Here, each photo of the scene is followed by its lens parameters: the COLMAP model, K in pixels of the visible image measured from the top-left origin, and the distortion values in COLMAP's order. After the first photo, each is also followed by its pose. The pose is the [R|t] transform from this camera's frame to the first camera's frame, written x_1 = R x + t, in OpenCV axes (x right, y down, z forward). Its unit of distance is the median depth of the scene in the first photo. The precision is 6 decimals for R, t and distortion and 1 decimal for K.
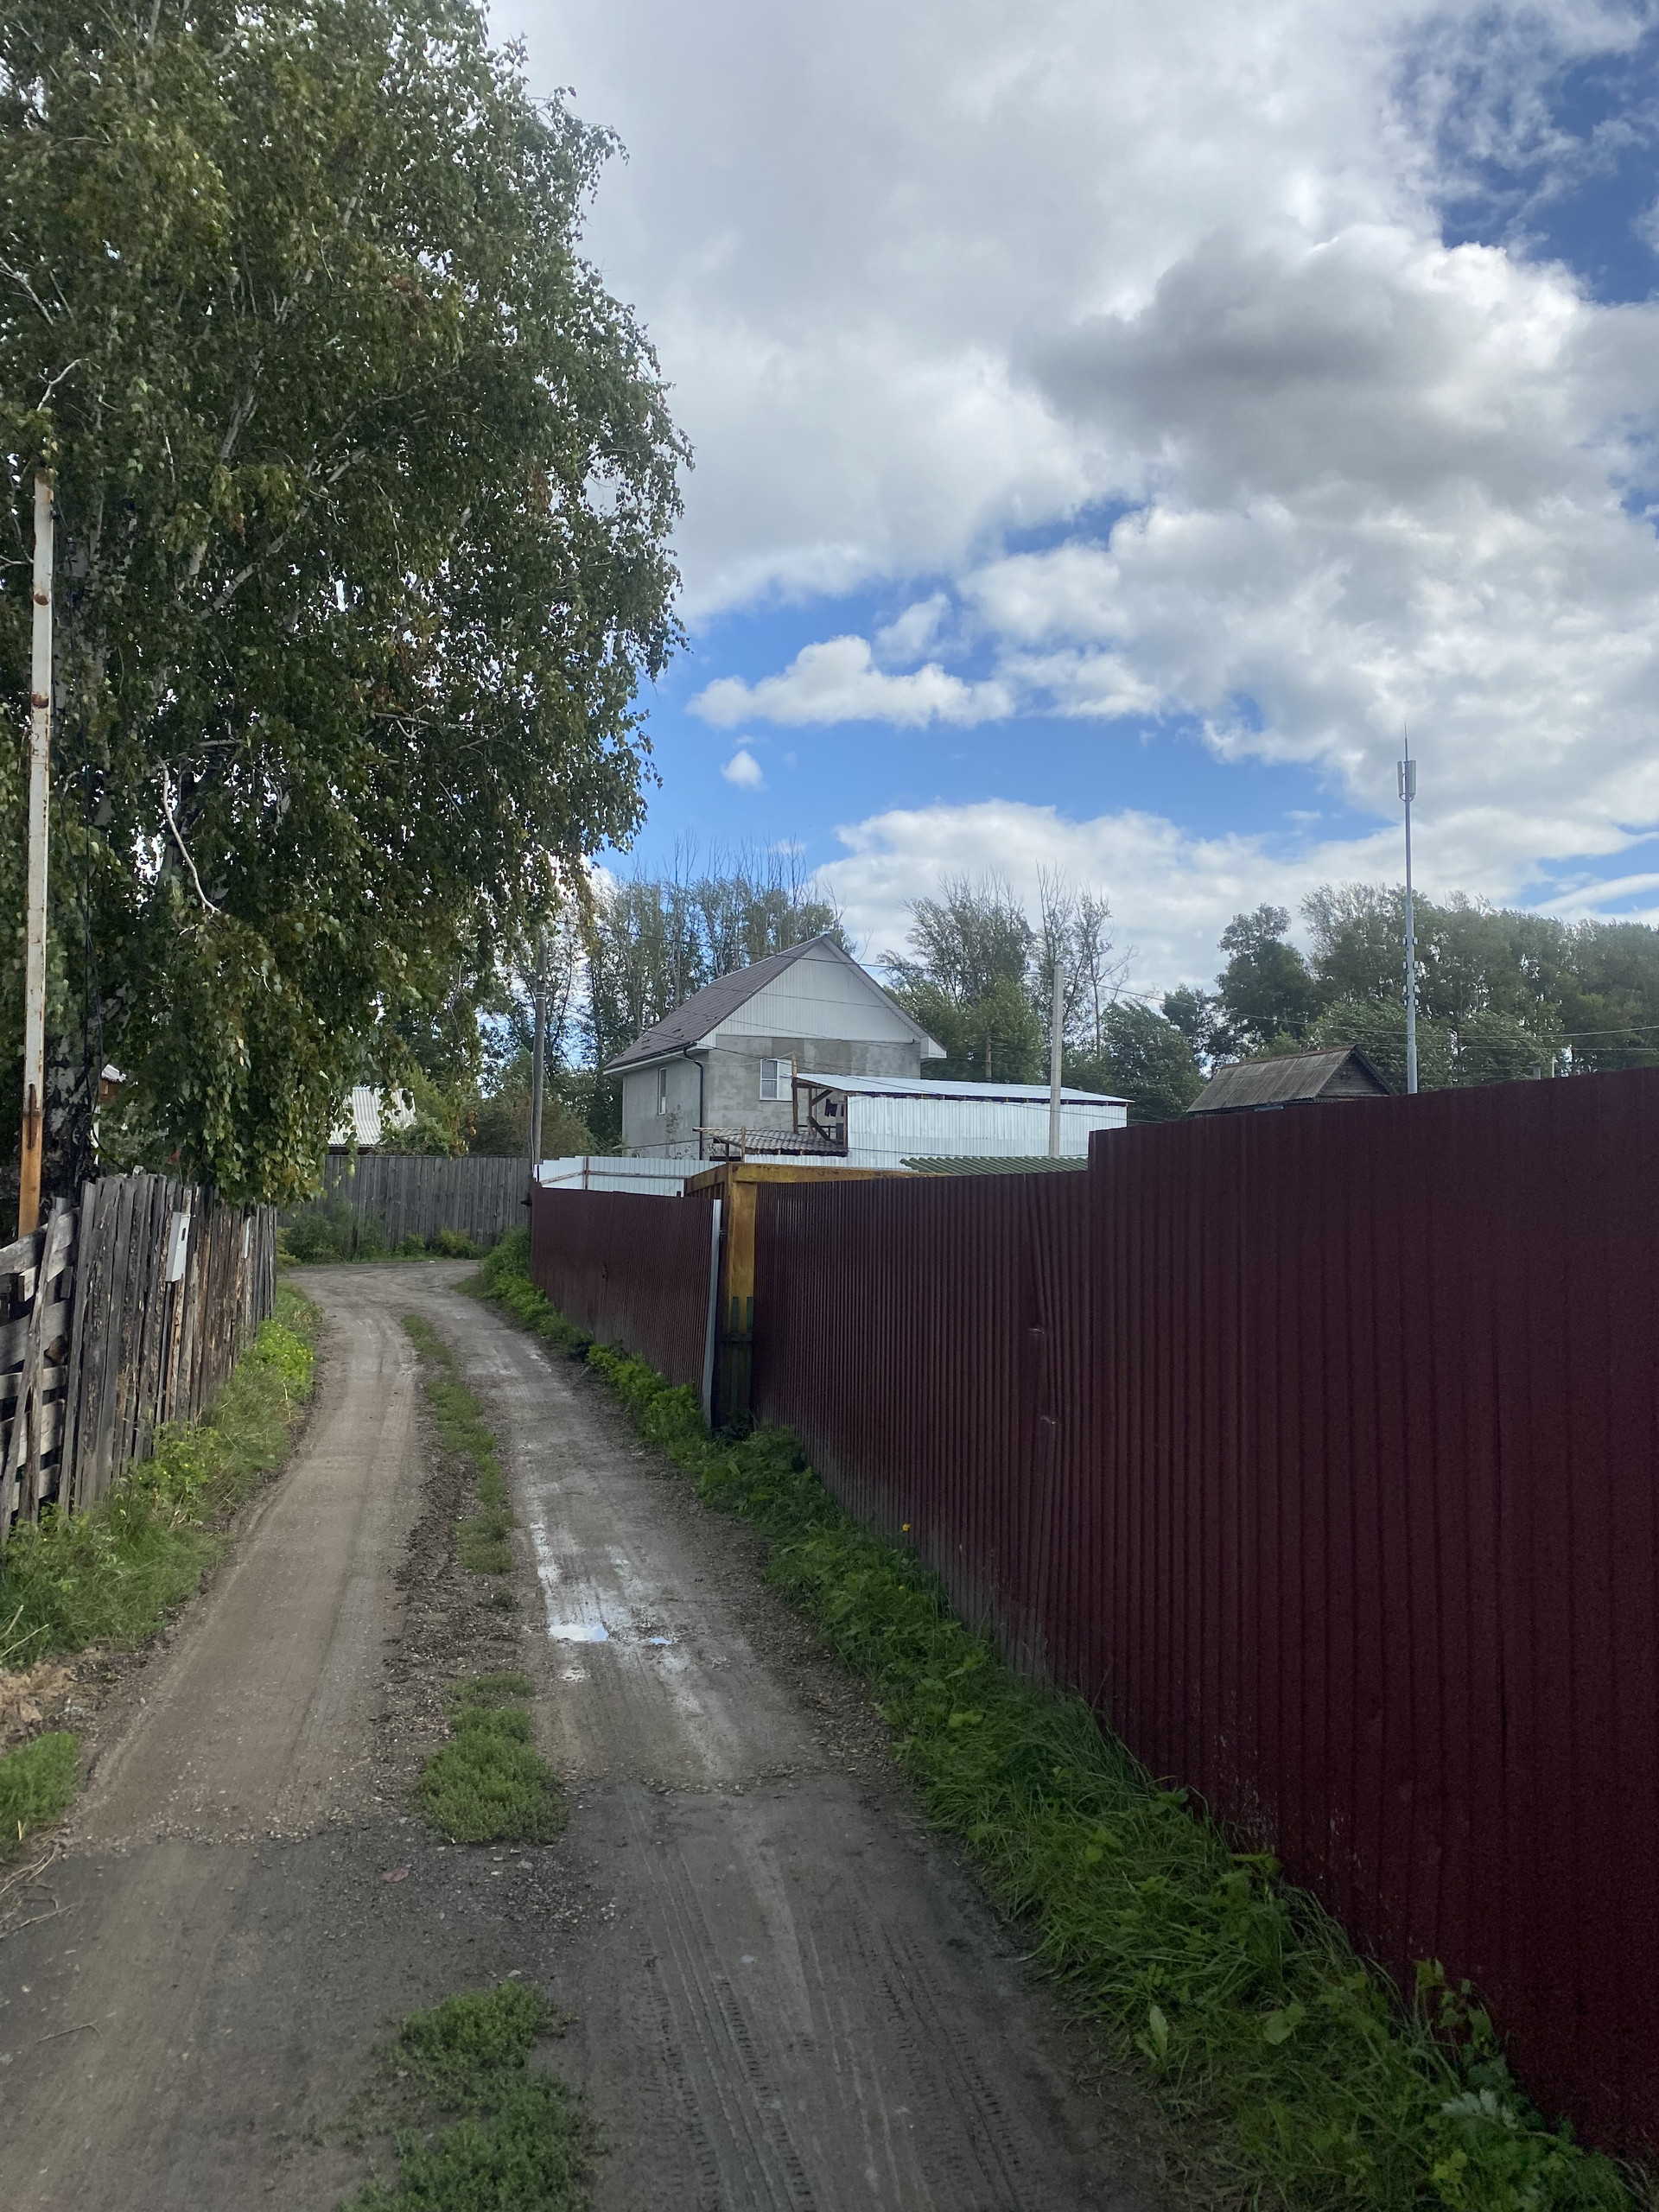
lens RADIAL K [[1717.5, 0, 829.5], [0, 1717.5, 1106.0], [0, 0, 1]] dist [0.034656, -0.005102]
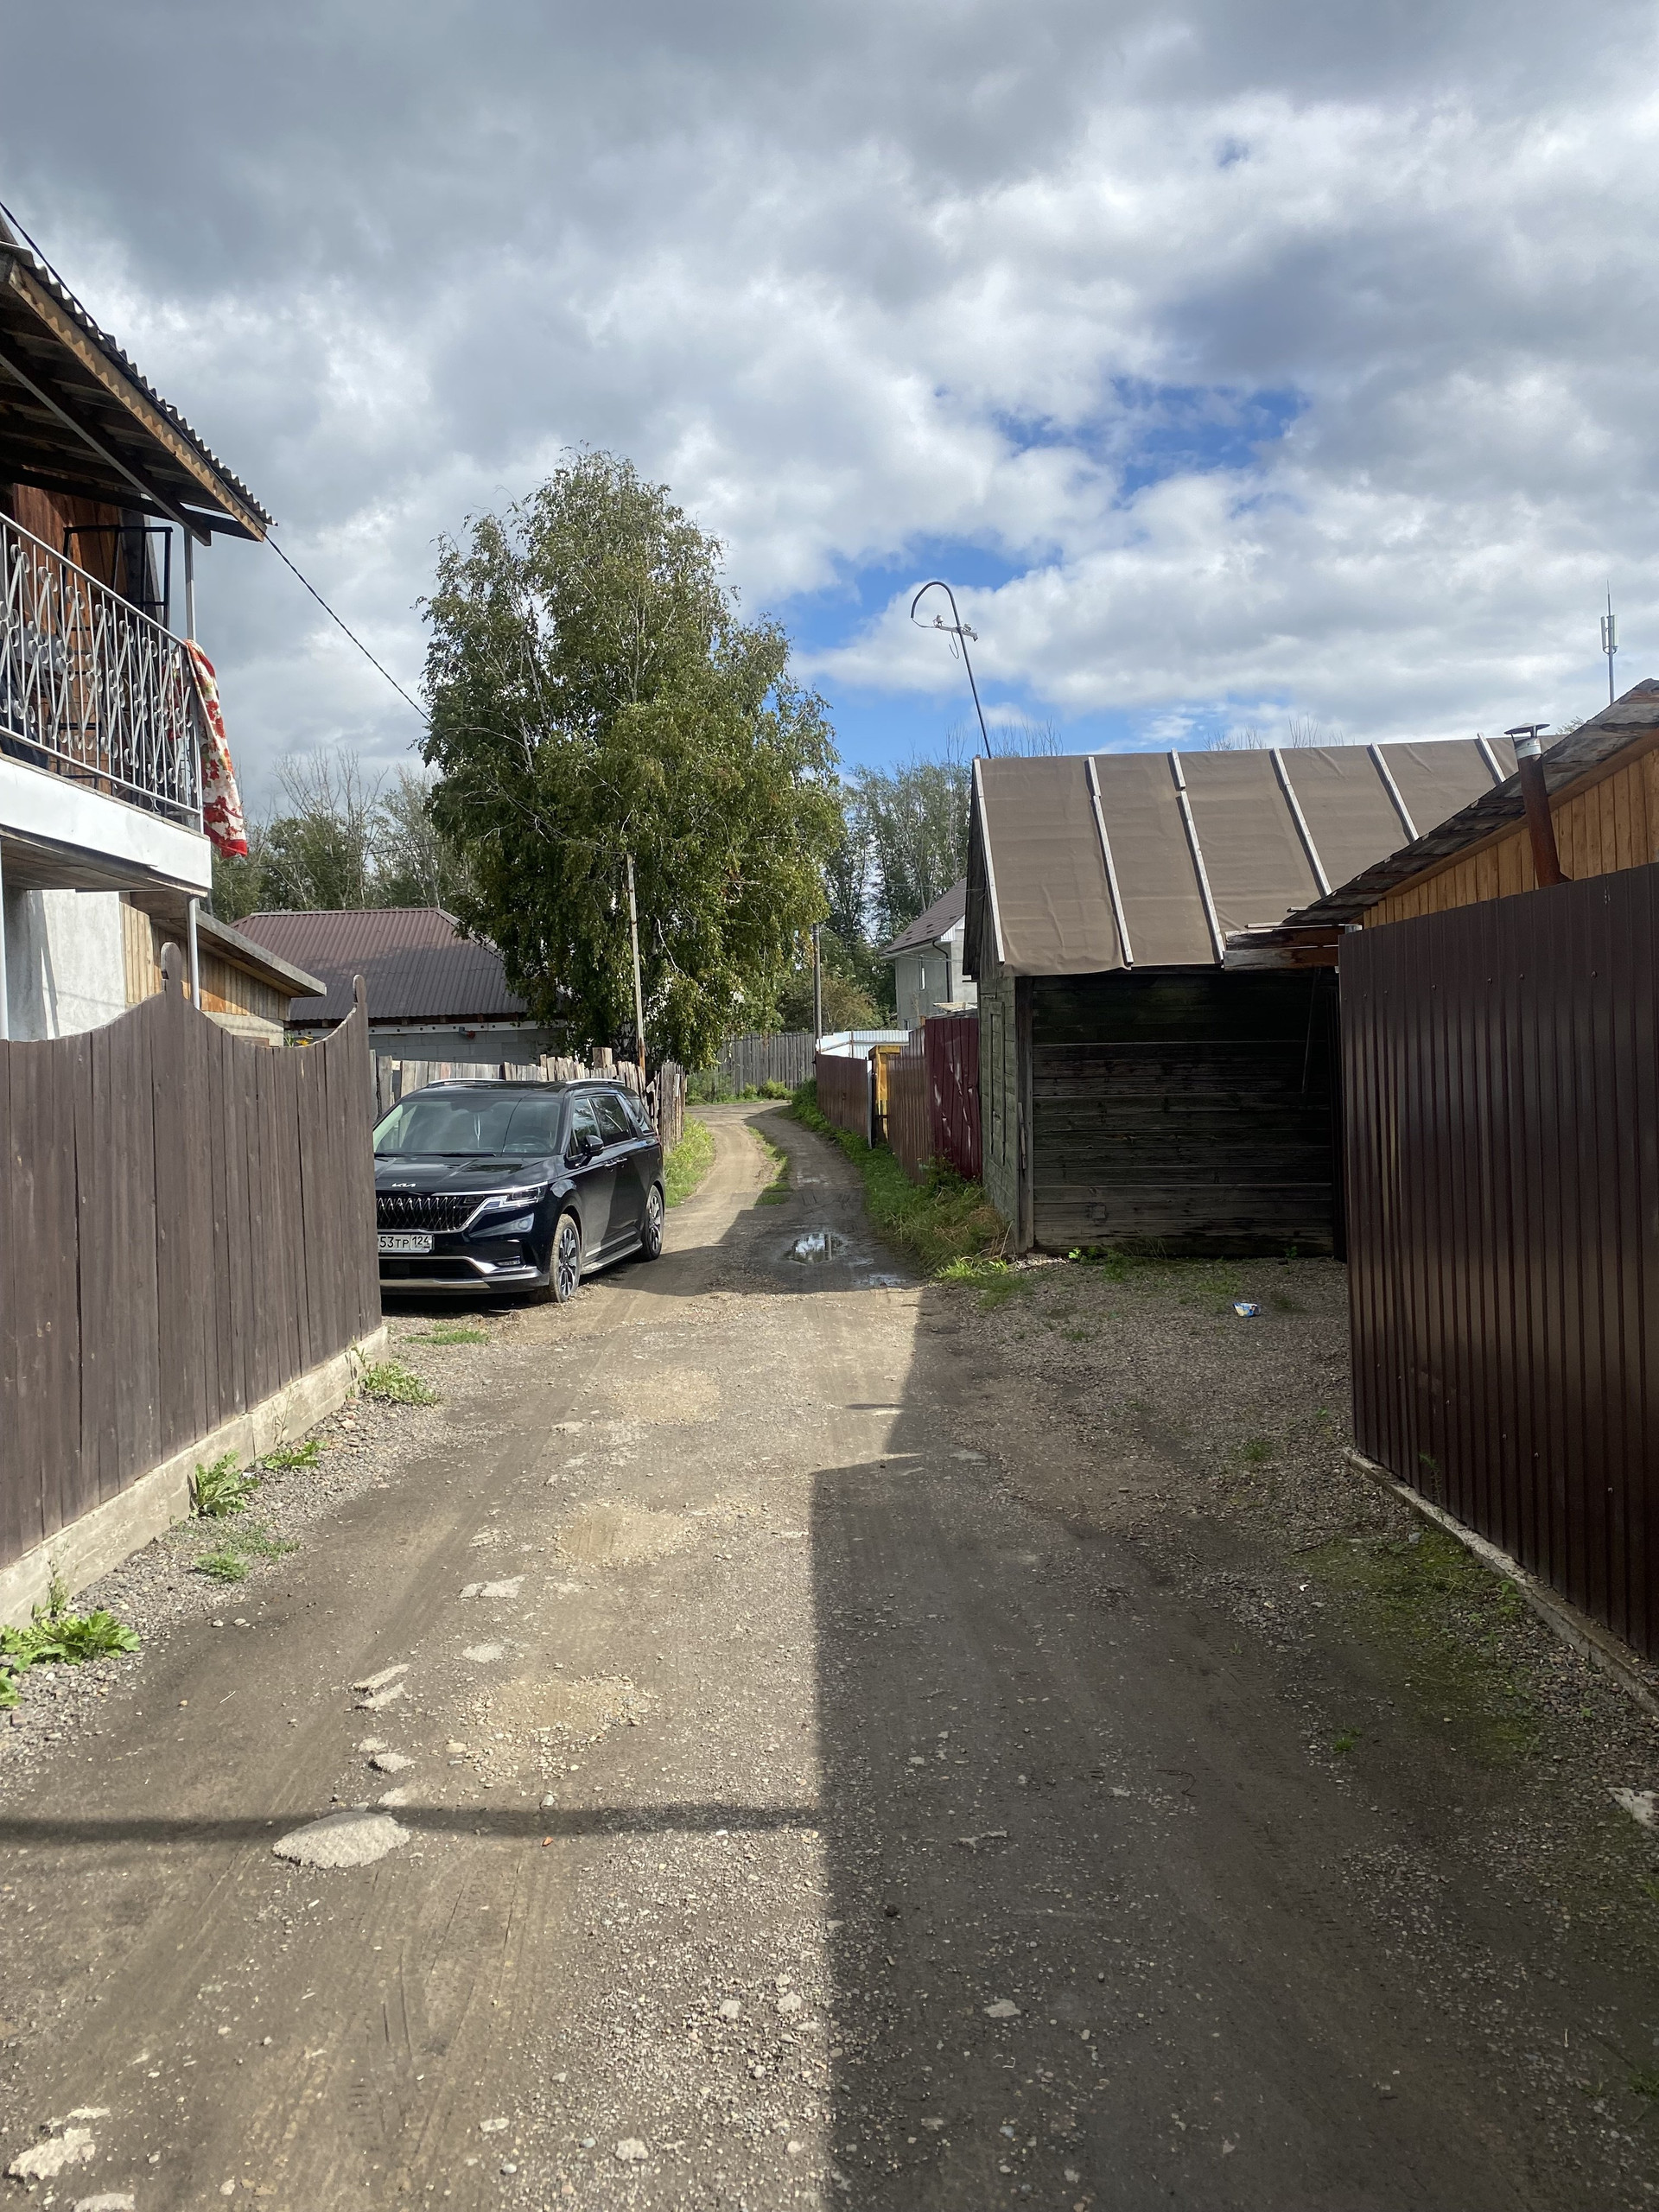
lens RADIAL K [[1717.5, 0, 829.5], [0, 1717.5, 1106.0], [0, 0, 1]] dist [0.034656, -0.005102]
pose [[0.981527, -0.044980, -0.185960, 0.033501], [0.061462, 0.994582, 0.083834, -0.009489], [0.181182, -0.093715, 0.978974, -0.145398]]
